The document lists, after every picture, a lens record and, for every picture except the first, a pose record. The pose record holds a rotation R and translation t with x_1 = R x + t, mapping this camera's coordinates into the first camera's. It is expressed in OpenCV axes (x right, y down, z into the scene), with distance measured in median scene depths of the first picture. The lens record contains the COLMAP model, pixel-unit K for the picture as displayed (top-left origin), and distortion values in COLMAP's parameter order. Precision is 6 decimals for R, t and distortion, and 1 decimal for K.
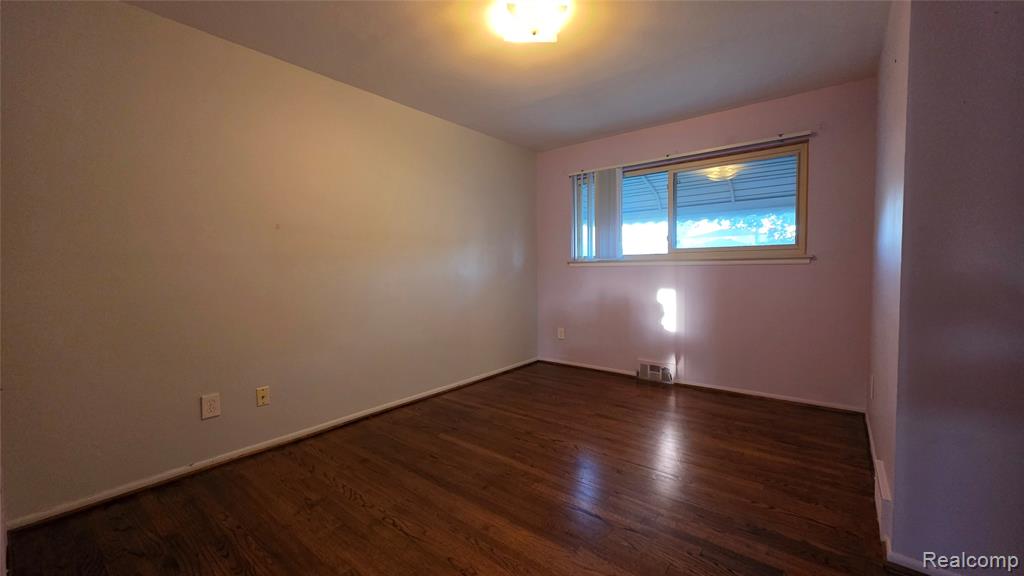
lens RADIAL K [[405.3, 0, 515.0], [0, 405.3, 281.3], [0, 0, 1]] dist [0.007560, -0.000681]
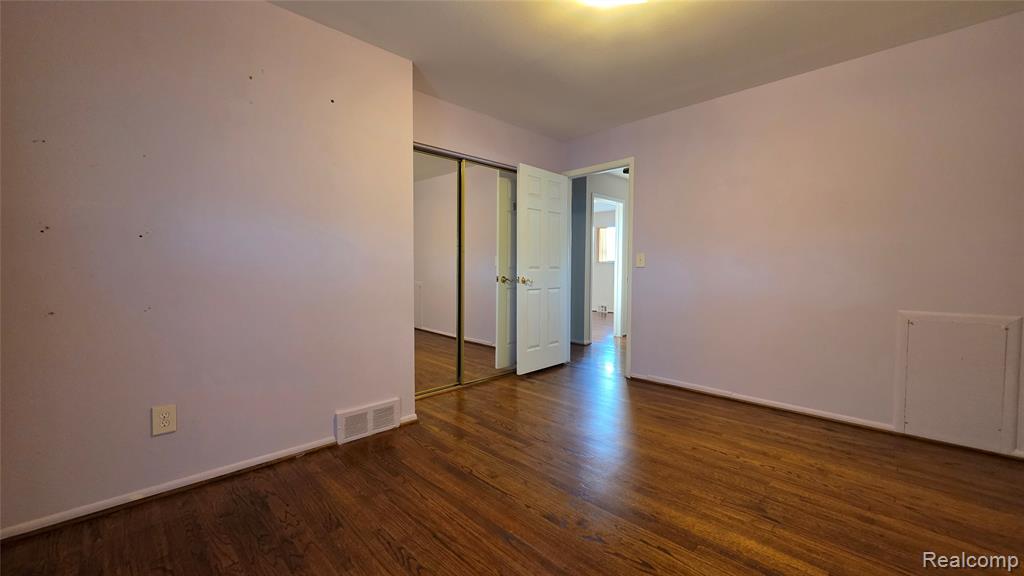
lens RADIAL K [[405.3, 0, 513.0], [0, 405.3, 290.2], [0, 0, 1]] dist [0.007560, -0.000681]
pose [[-0.992586, -0.001921, 0.121527, 0.105212], [0.008384, 0.996412, 0.084225, -0.025104], [-0.121253, 0.084619, -0.989008, 1.147825]]
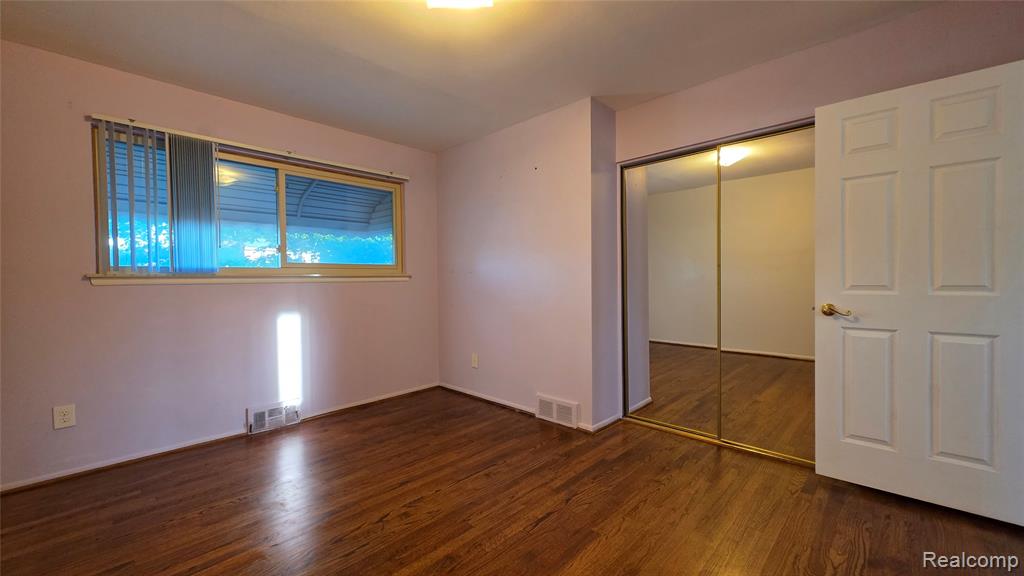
lens RADIAL K [[405.3, 0, 511.5], [0, 405.3, 288.0], [0, 0, 1]] dist [0.007560, -0.000681]
pose [[0.095835, -0.019563, 0.995205, -0.441958], [0.044166, 0.998906, 0.015382, -0.023417], [-0.994417, 0.042480, 0.096594, 0.488788]]
